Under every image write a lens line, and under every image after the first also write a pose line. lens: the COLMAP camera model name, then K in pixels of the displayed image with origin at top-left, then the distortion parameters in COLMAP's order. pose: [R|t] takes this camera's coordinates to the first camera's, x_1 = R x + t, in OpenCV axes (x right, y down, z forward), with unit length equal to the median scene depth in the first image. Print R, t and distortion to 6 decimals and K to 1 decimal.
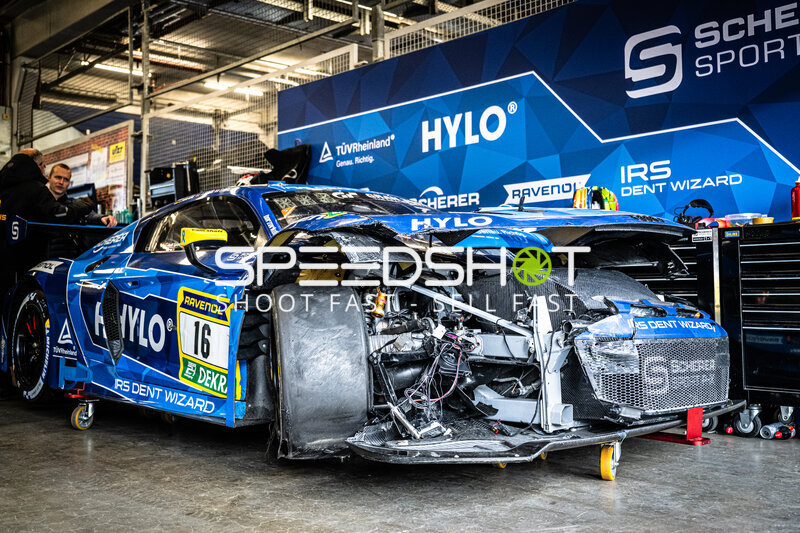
lens RADIAL K [[815.2, 0, 400.0], [0, 815.2, 266.5], [0, 0, 1]] dist [0.006180, 0.009927]
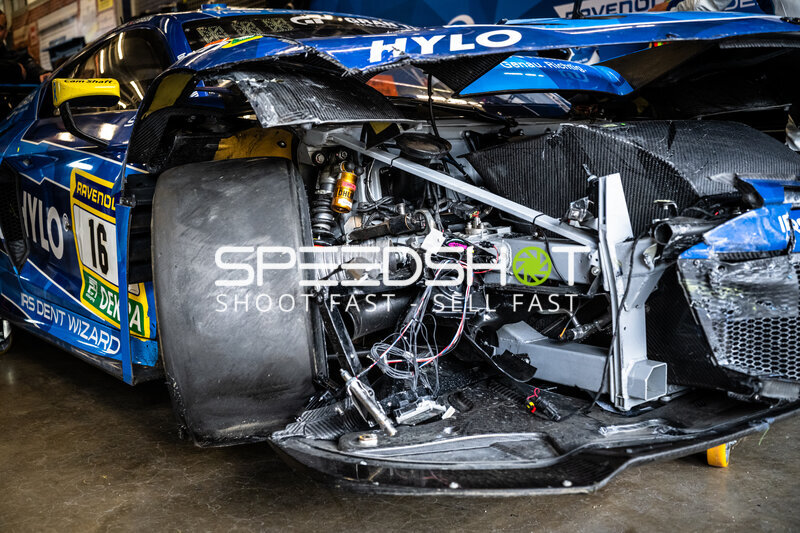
lens RADIAL K [[812.5, 0, 392.2], [0, 812.5, 265.7], [0, 0, 1]] dist [0.012176, 0.001715]
pose [[0.996612, -0.022083, -0.079231, 0.065437], [0.035721, 0.983905, 0.175084, -0.005319], [0.074089, -0.177321, 0.981360, 0.432648]]
